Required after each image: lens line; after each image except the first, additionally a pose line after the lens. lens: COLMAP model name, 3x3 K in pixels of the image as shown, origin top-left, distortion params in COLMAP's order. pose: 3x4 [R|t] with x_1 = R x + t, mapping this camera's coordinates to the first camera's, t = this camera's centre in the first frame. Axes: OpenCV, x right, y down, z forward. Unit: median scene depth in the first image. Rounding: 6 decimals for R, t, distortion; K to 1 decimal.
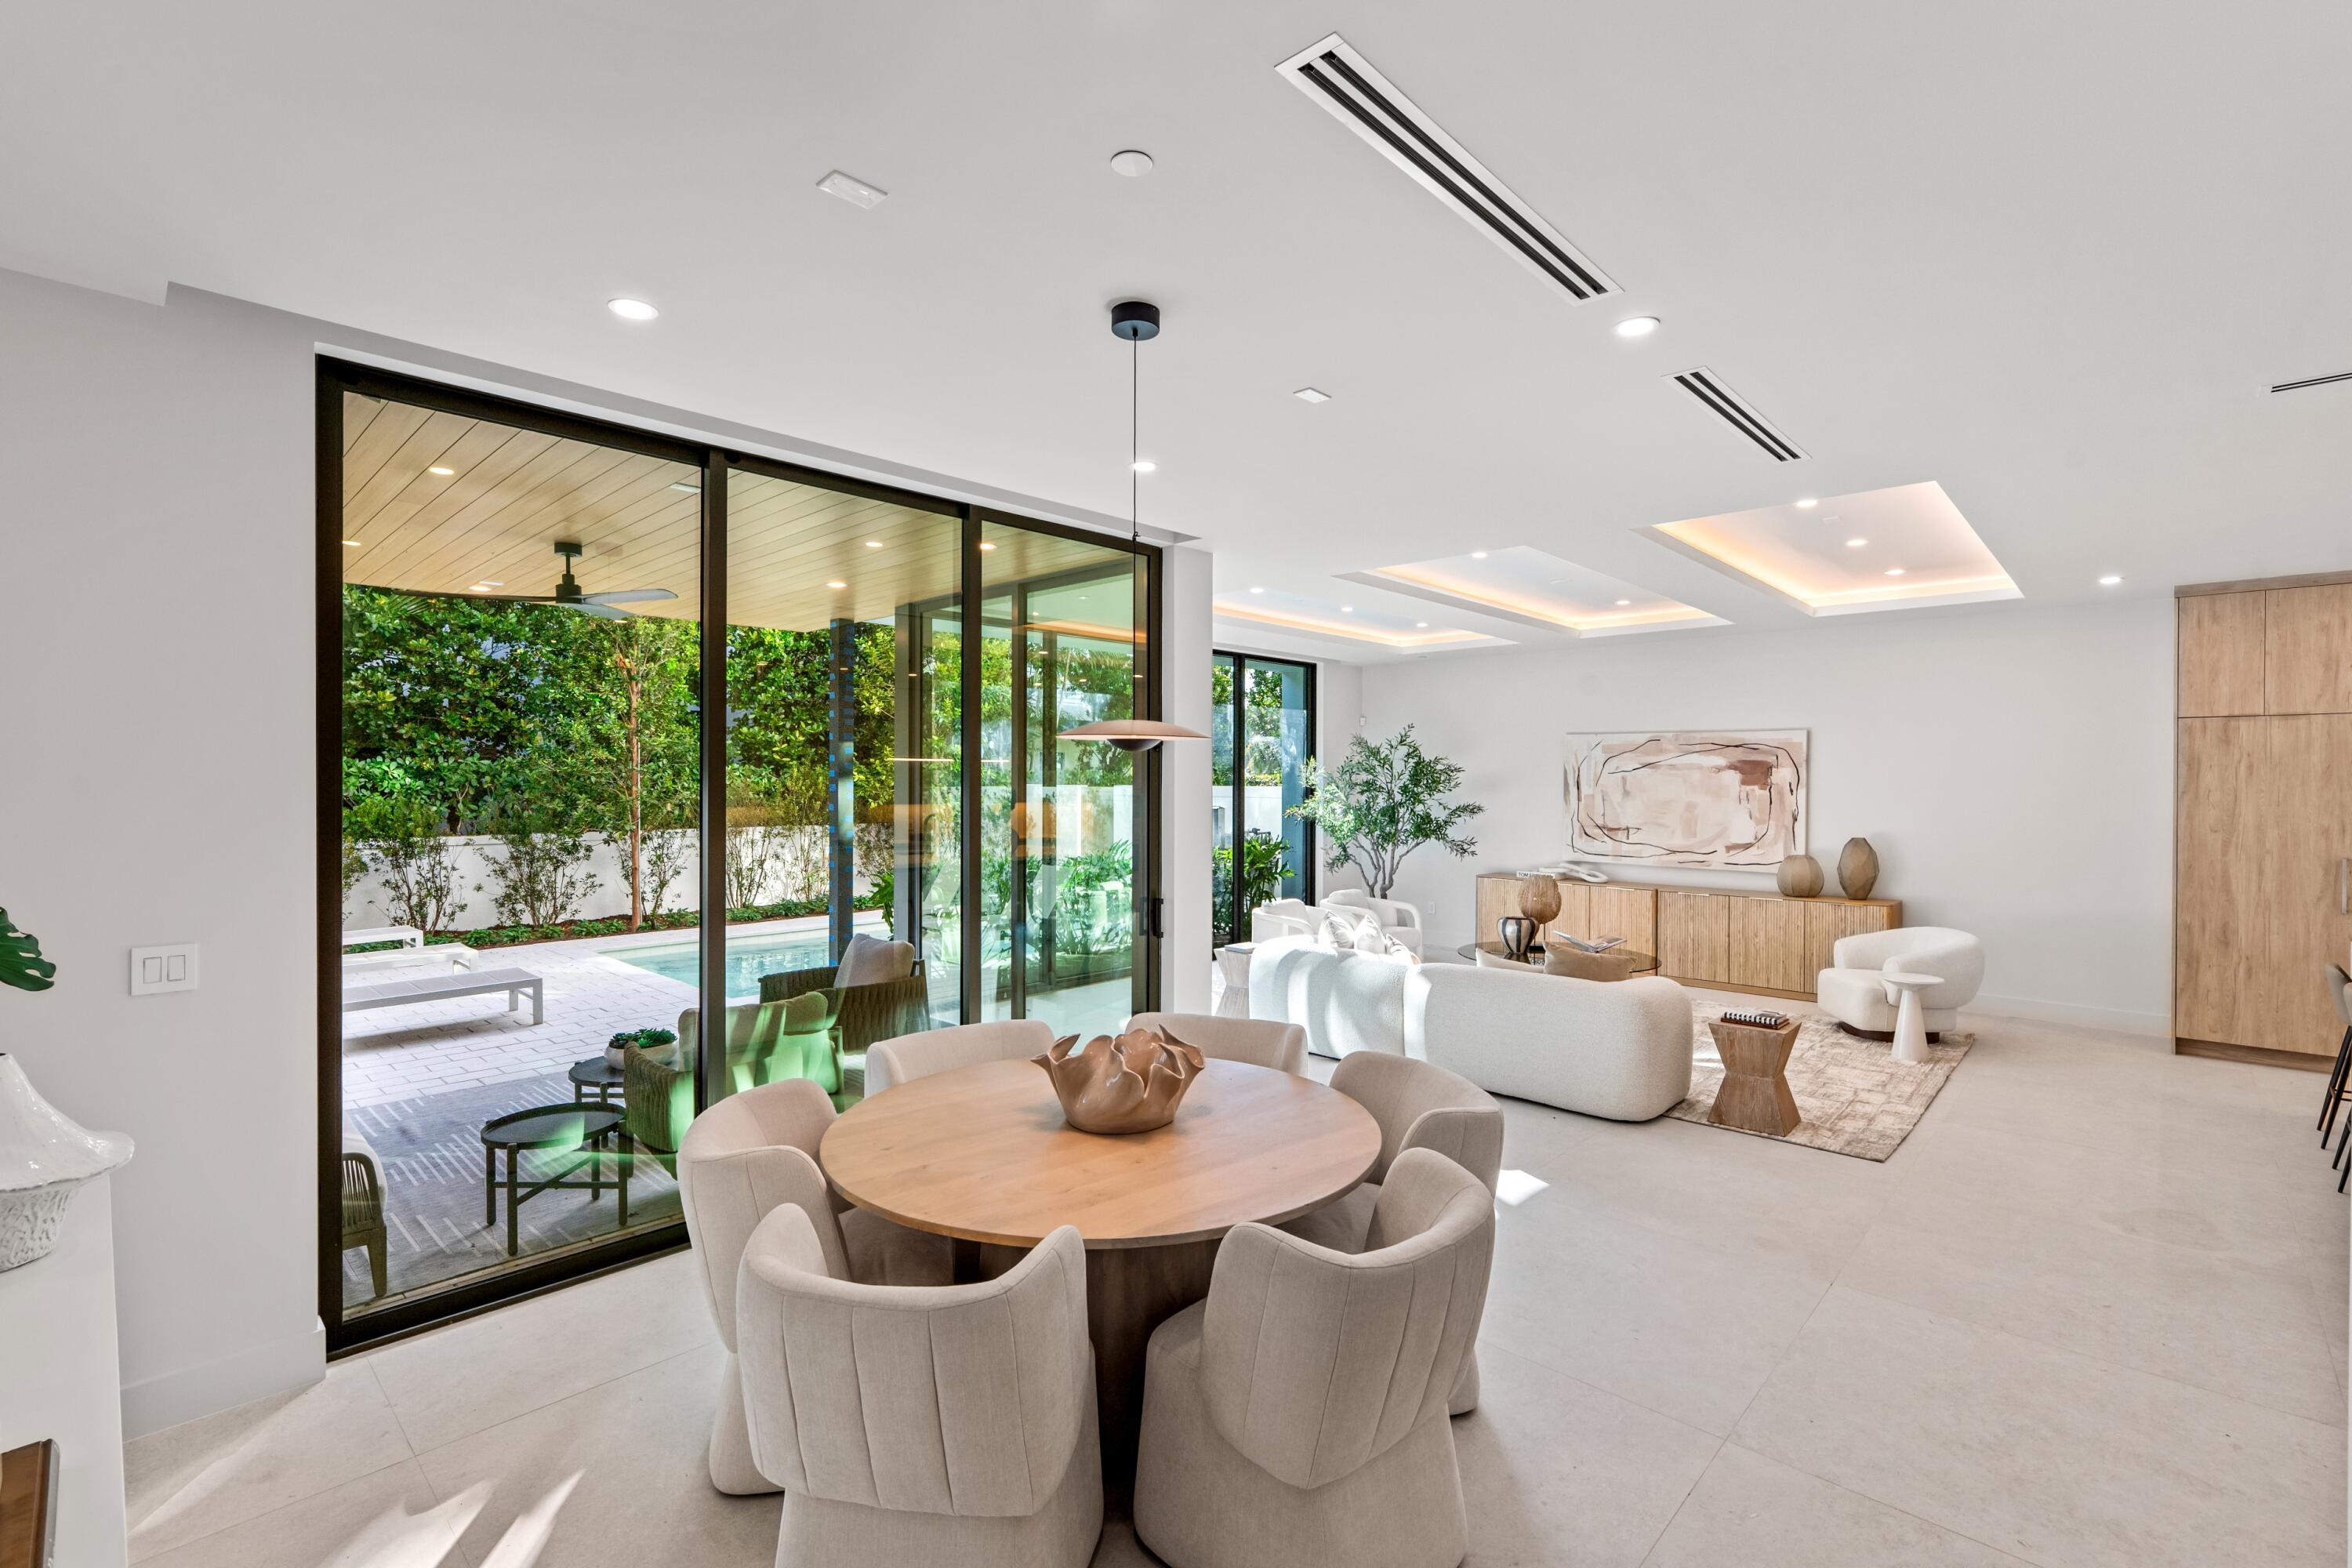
lens RADIAL K [[1059.6, 0, 1164.5], [0, 1059.6, 788.1], [0, 0, 1]] dist [-0.005630, -0.000232]
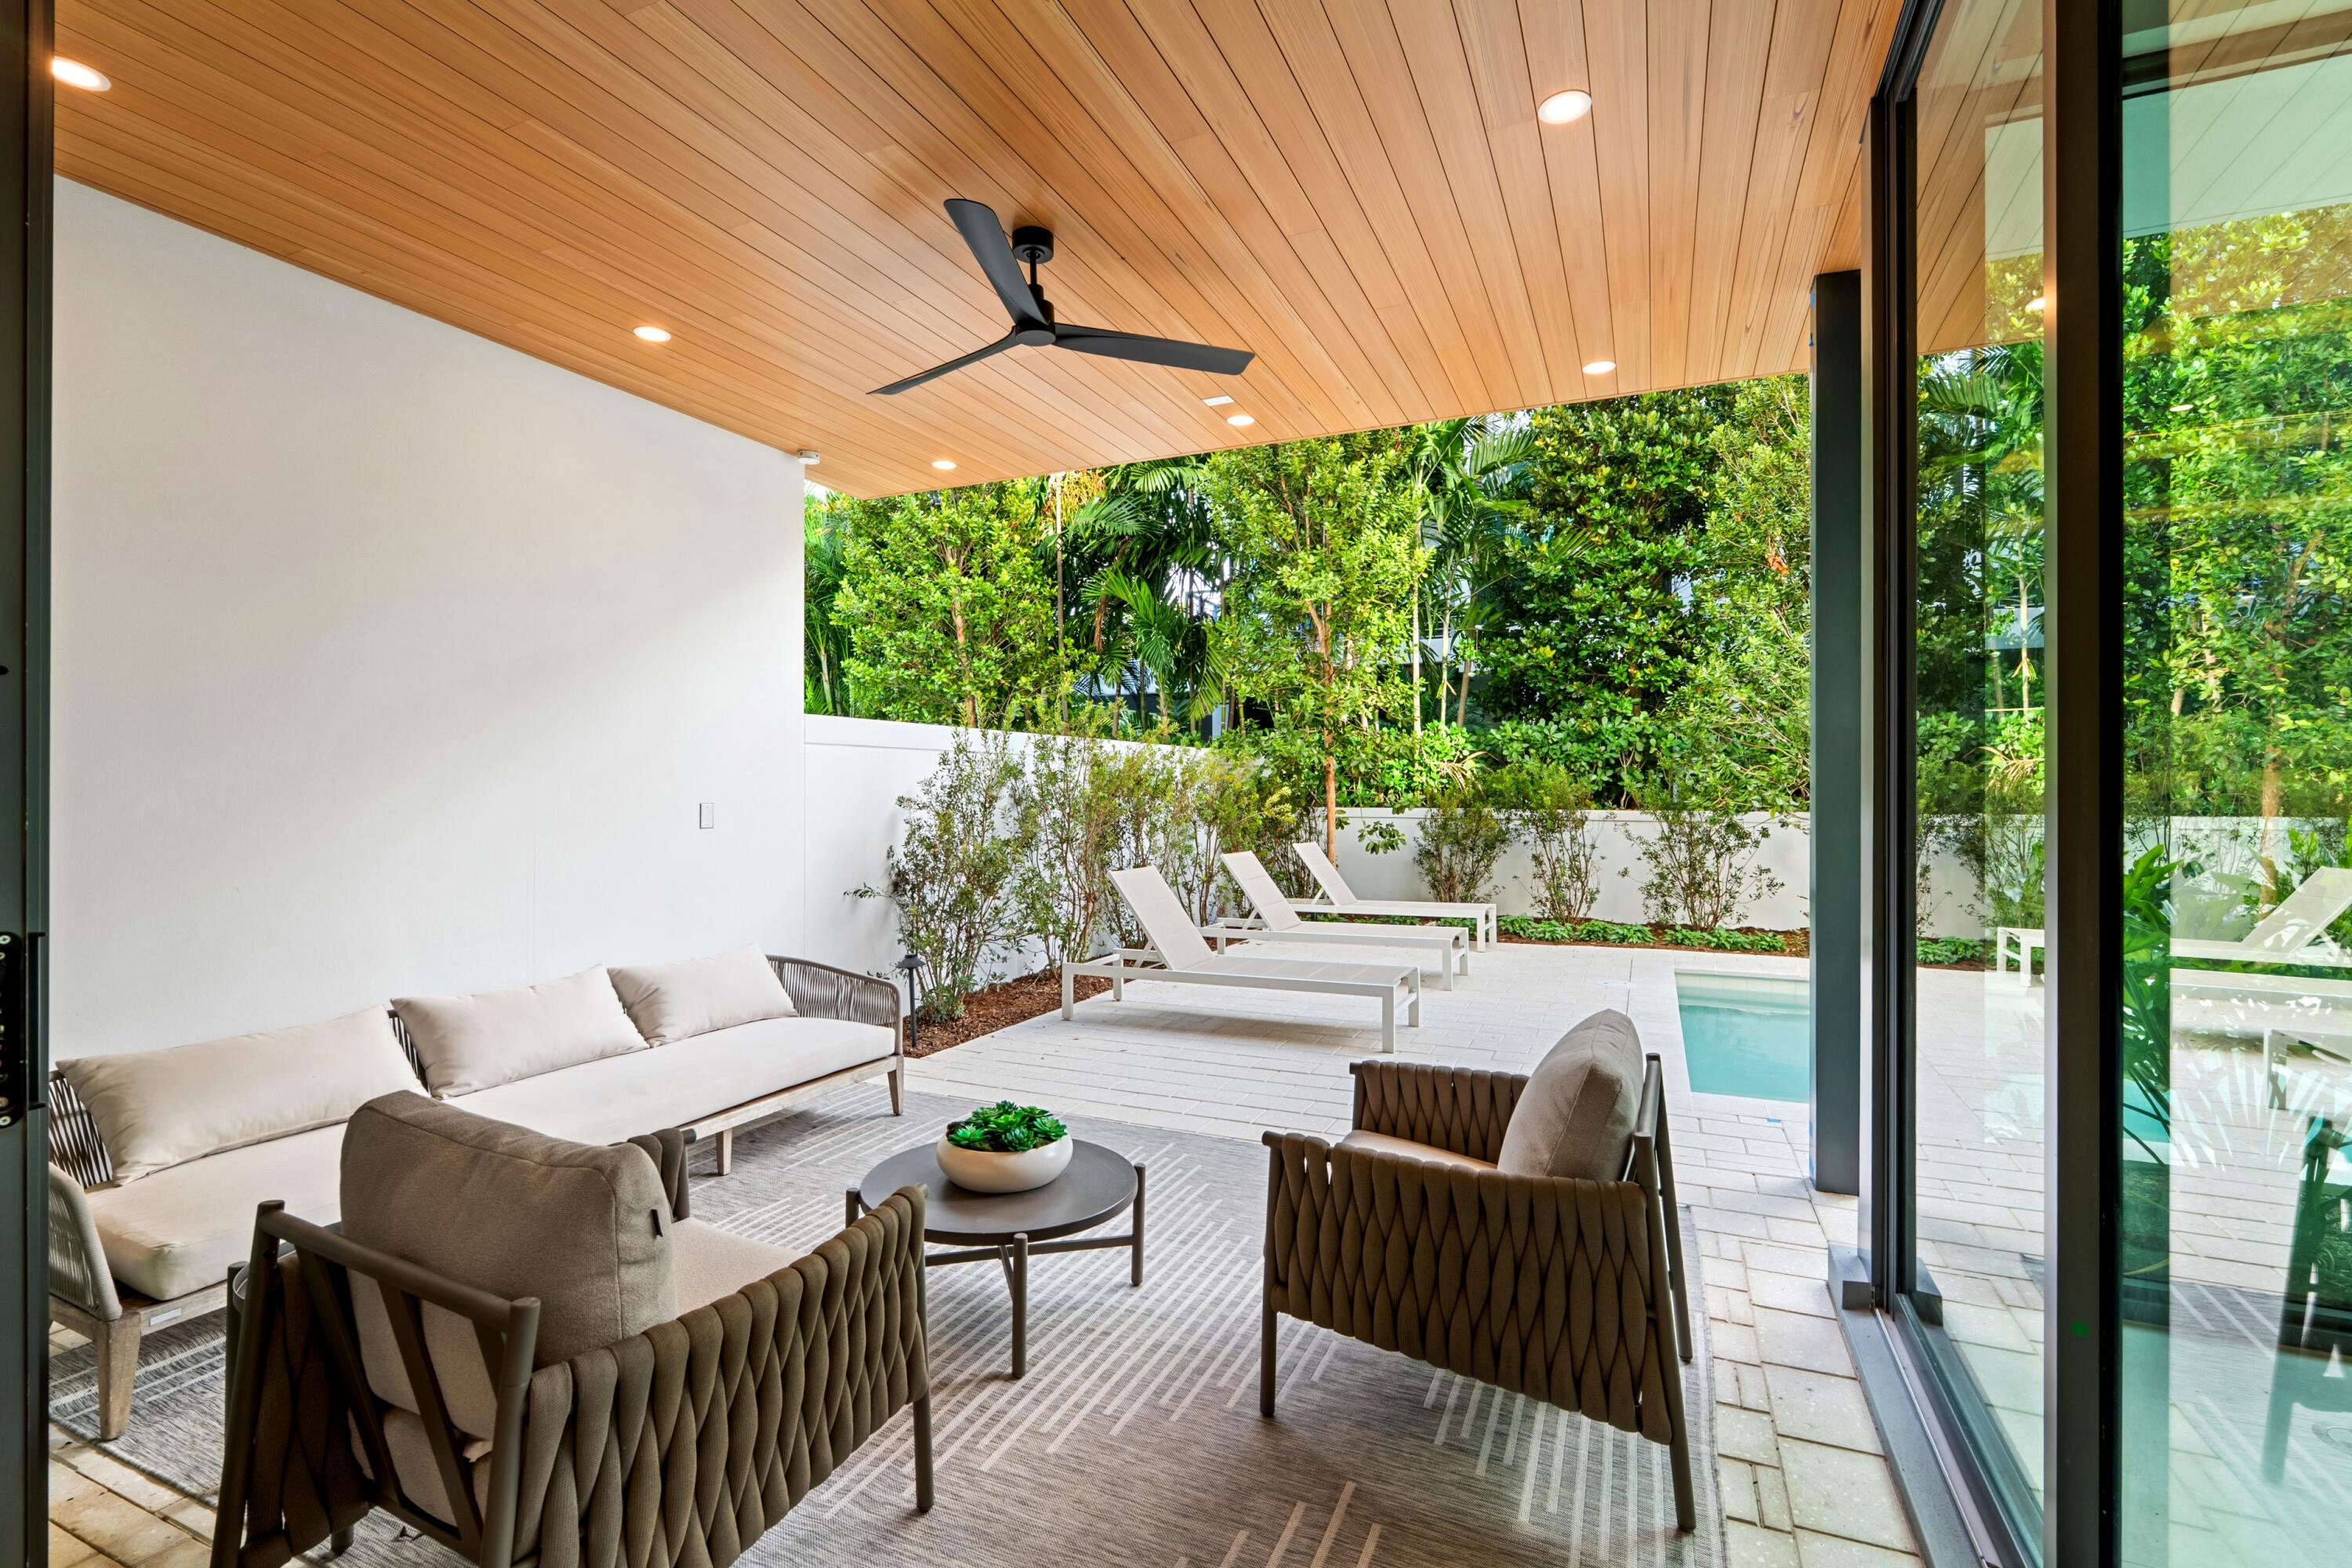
lens RADIAL K [[1059.6, 0, 1169.6], [0, 1059.6, 783.8], [0, 0, 1]] dist [-0.005630, -0.000232]
pose [[0.342859, -0.000762, -0.939387, 0.004554], [-0.009762, 0.999943, -0.004374, 0.032059], [0.939336, 0.010670, 0.342832, 0.378221]]
